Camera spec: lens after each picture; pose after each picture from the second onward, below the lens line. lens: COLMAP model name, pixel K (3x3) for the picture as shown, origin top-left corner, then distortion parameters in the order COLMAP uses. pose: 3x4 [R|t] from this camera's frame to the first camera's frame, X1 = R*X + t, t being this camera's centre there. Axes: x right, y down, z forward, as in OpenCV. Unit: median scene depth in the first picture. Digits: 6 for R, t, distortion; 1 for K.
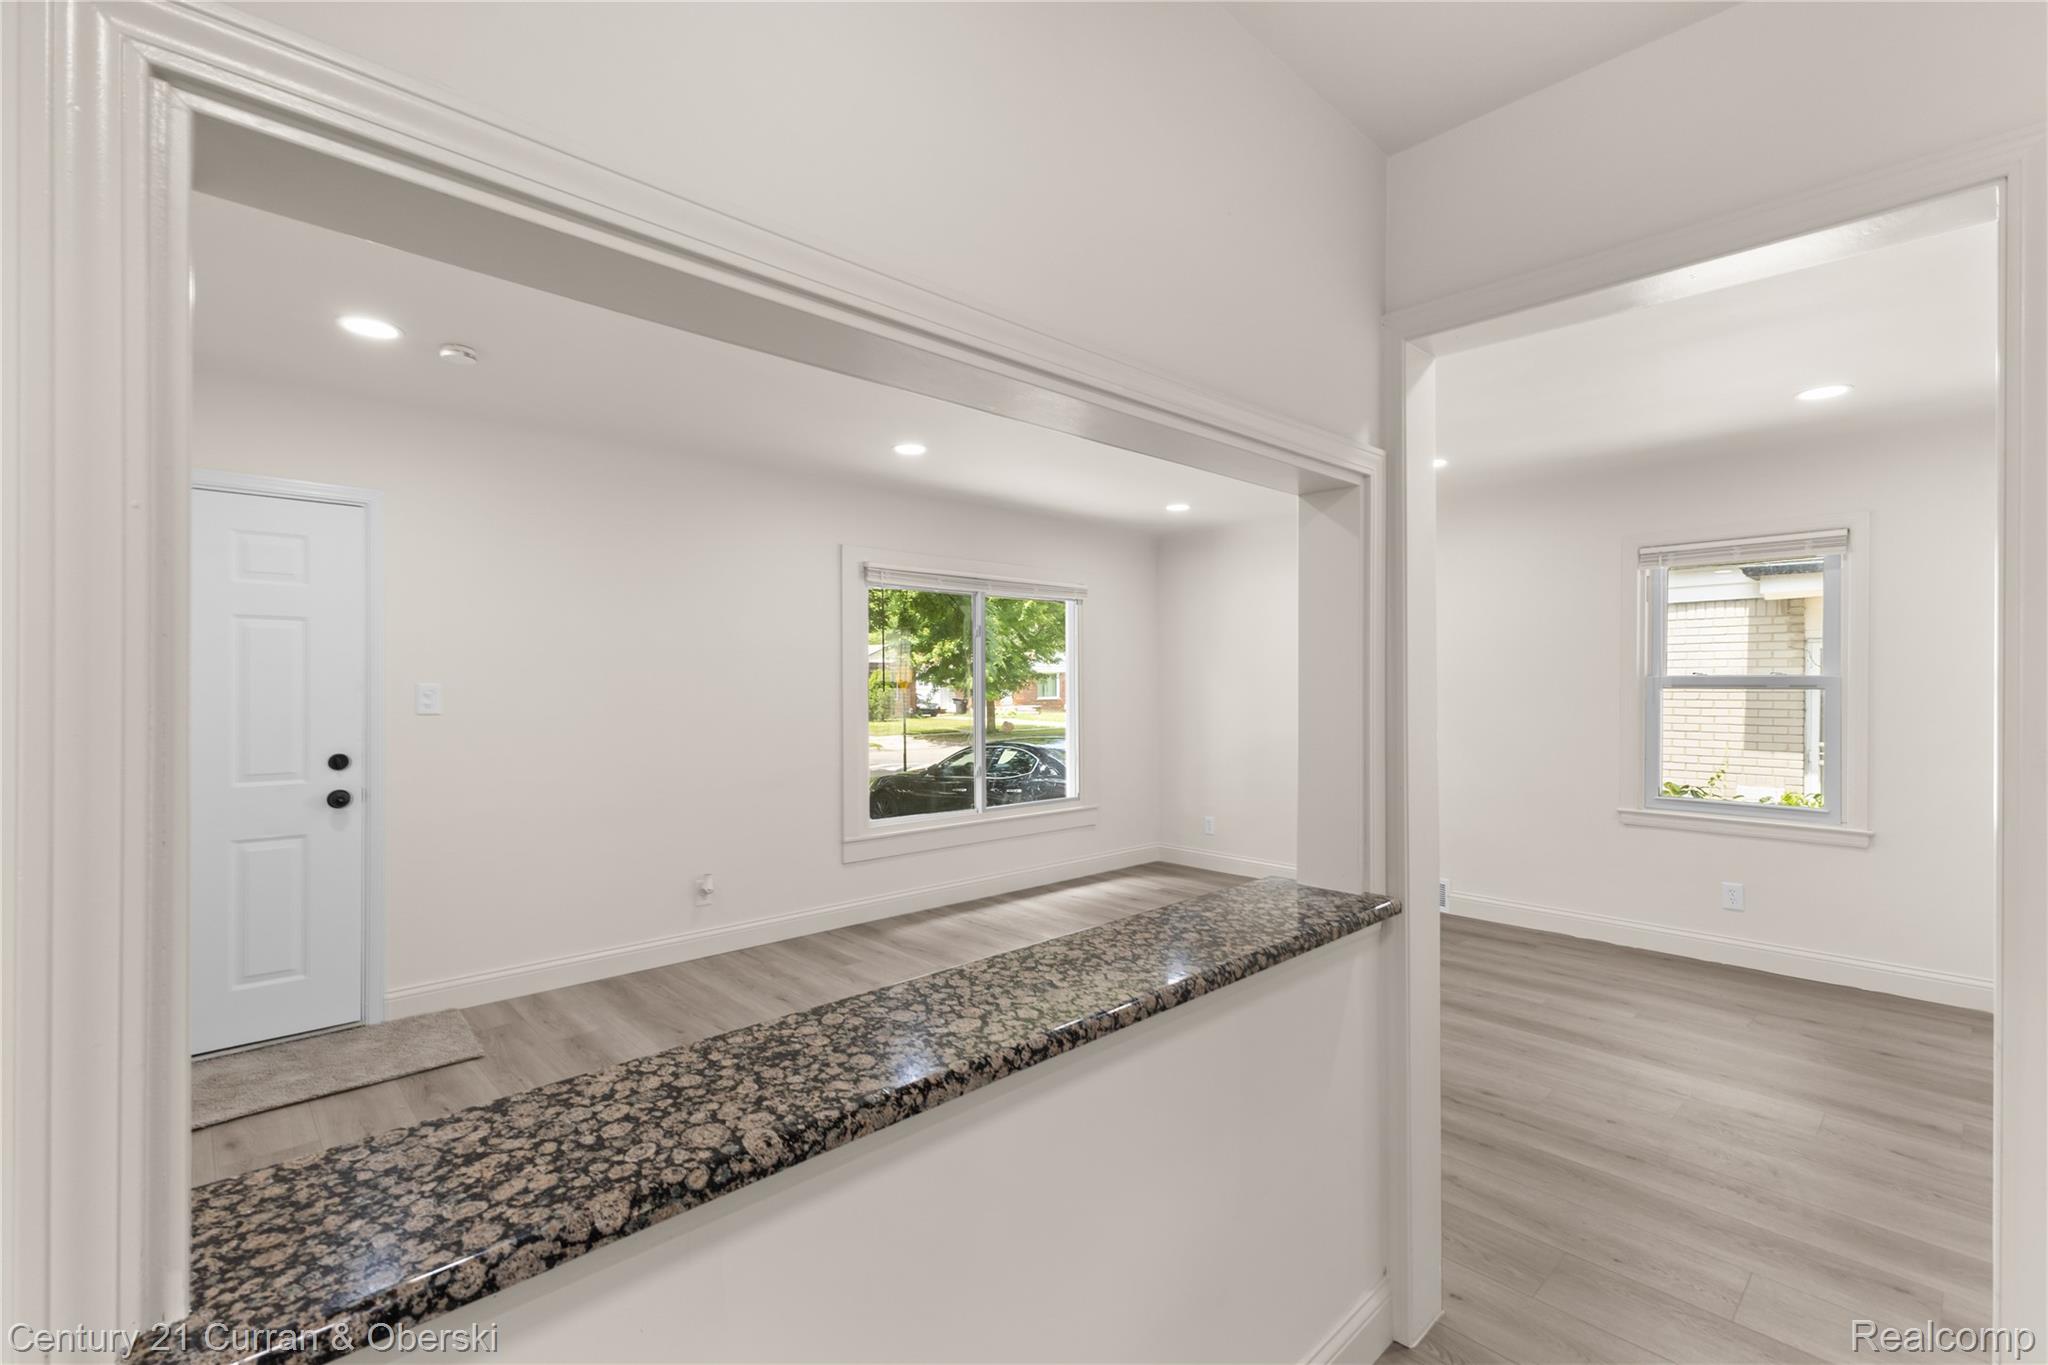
lens RADIAL K [[900.5, 0, 1037.3], [0, 900.5, 686.6], [0, 0, 1]] dist [0.019772, 0.000045]
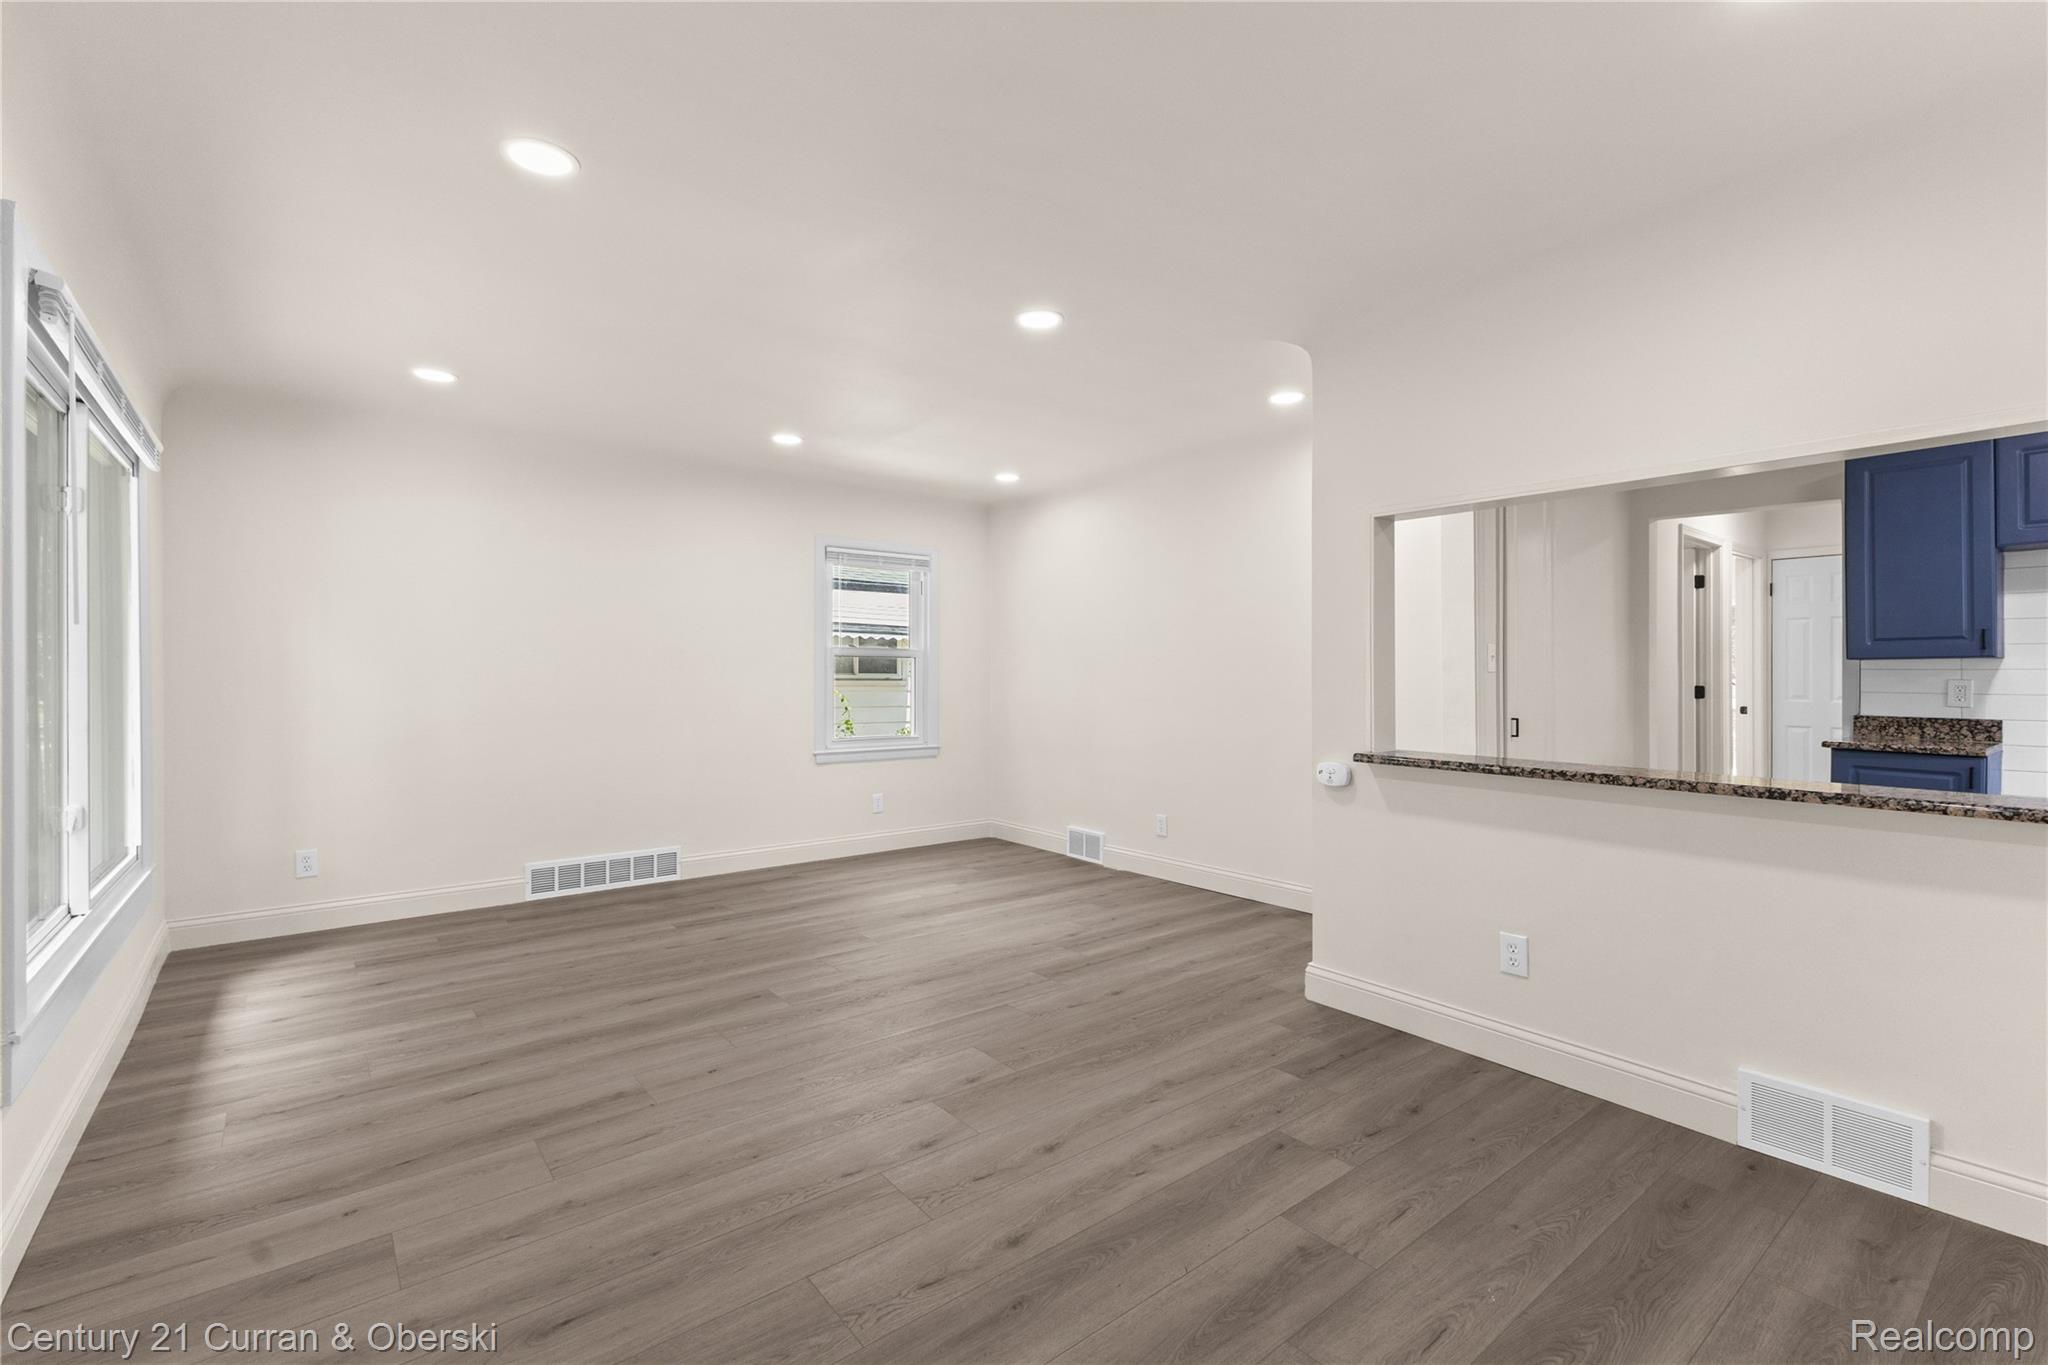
lens RADIAL K [[913.3, 0, 1029.6], [0, 913.3, 673.3], [0, 0, 1]] dist [0.009207, -0.000411]
pose [[0.079707, 0.003902, 0.996811, -1.292992], [0.003081, 0.999987, -0.004161, 0.069458], [-0.996814, 0.003403, 0.079694, 1.351594]]
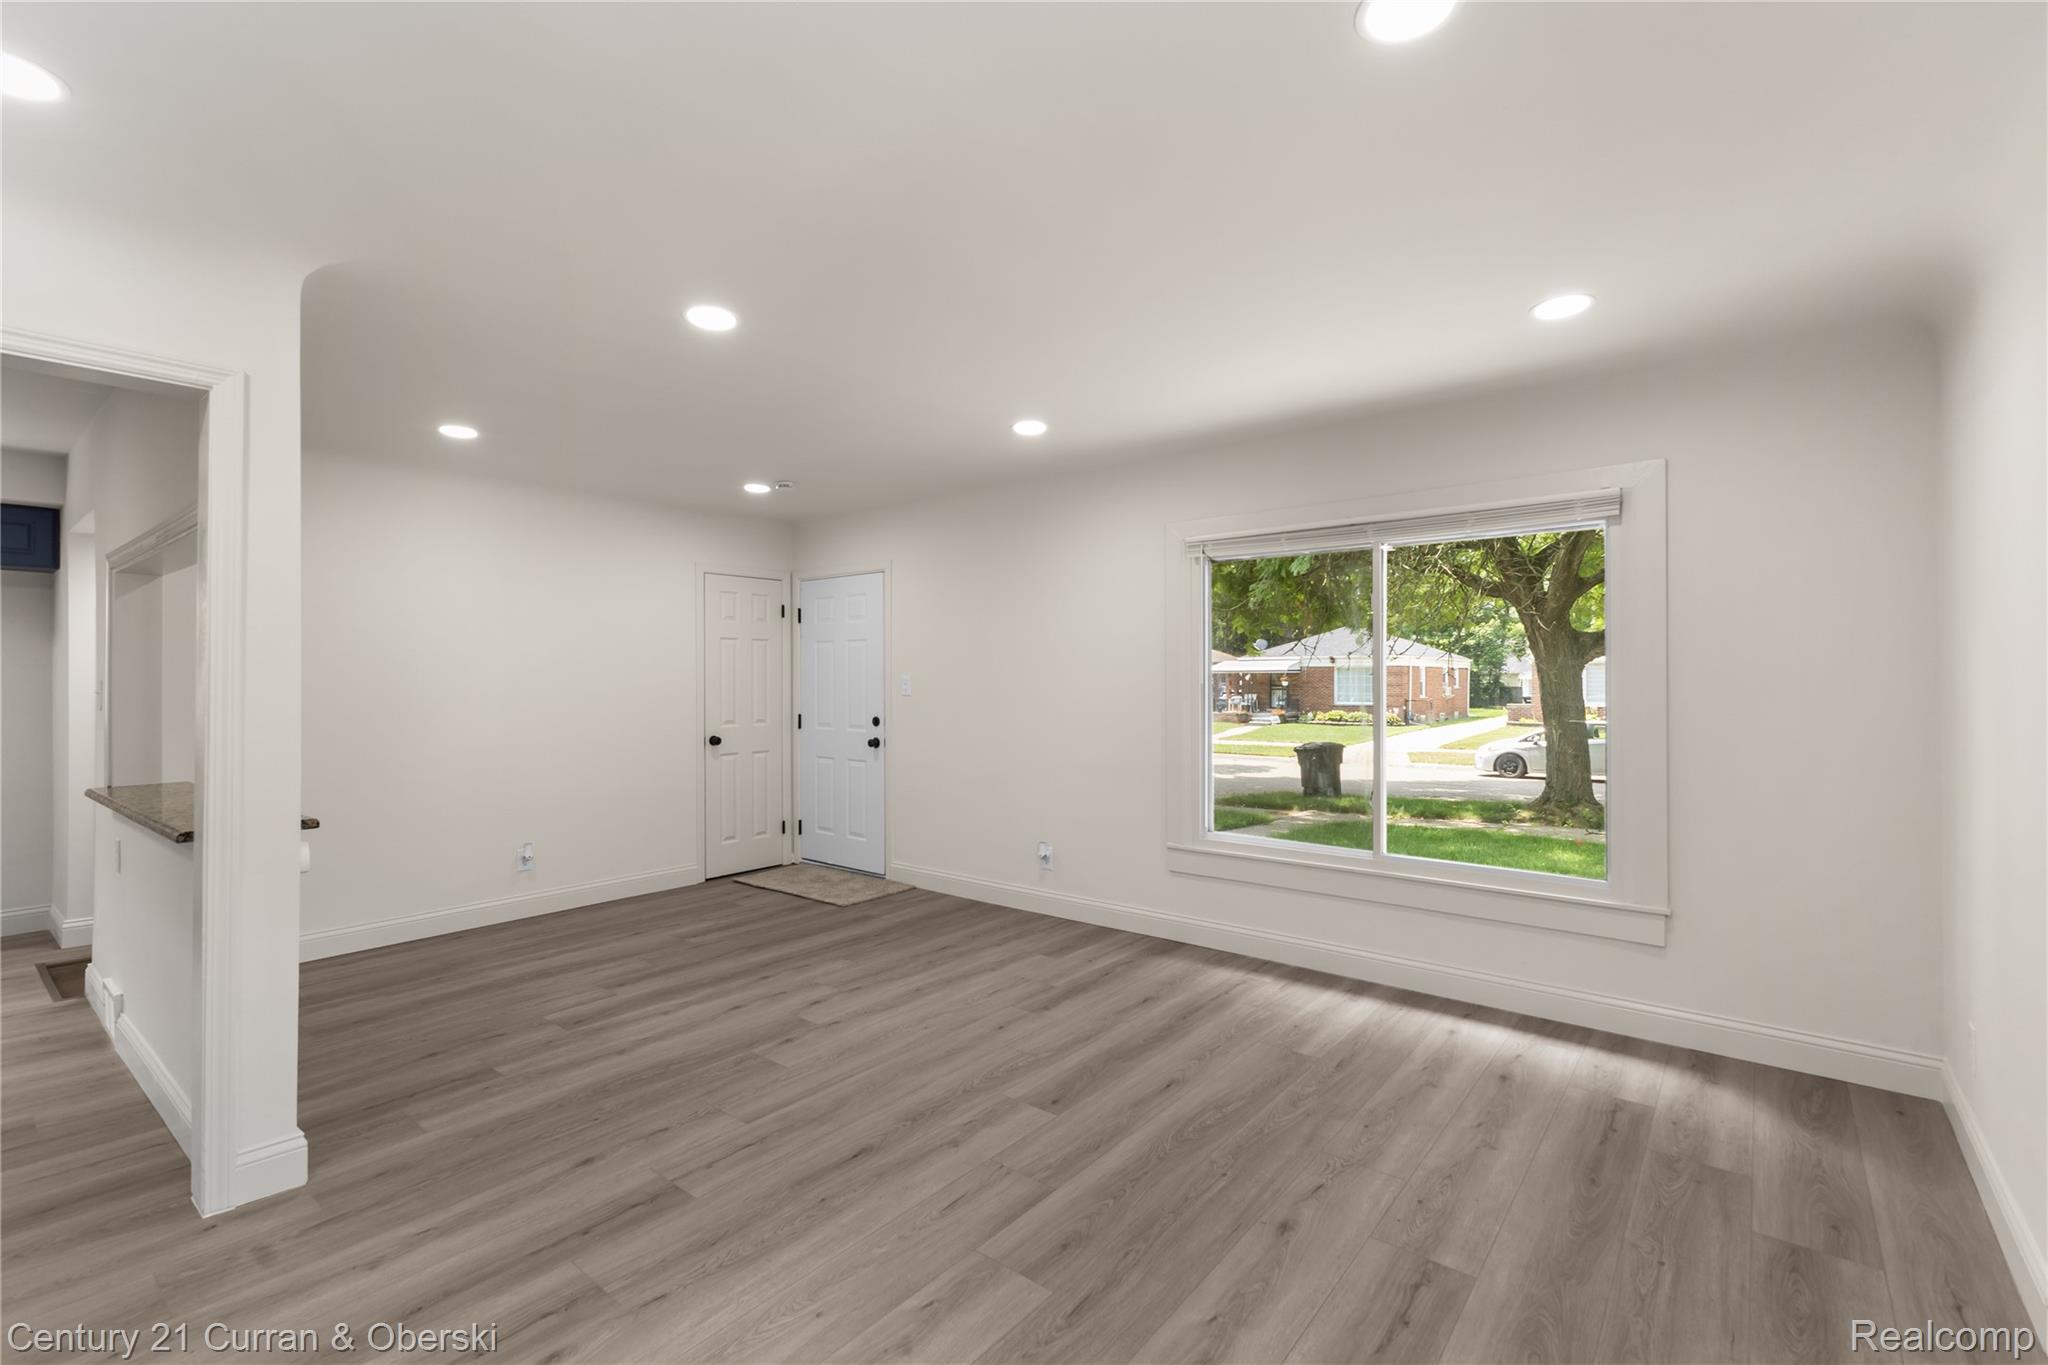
lens RADIAL K [[913.3, 0, 1029.6], [0, 913.3, 673.3], [0, 0, 1]] dist [0.009207, -0.000411]
pose [[0.127599, -0.006843, -0.991802, 1.638982], [-0.002237, 0.999972, -0.007187, 0.005152], [0.991823, 0.003136, 0.127580, 1.750441]]
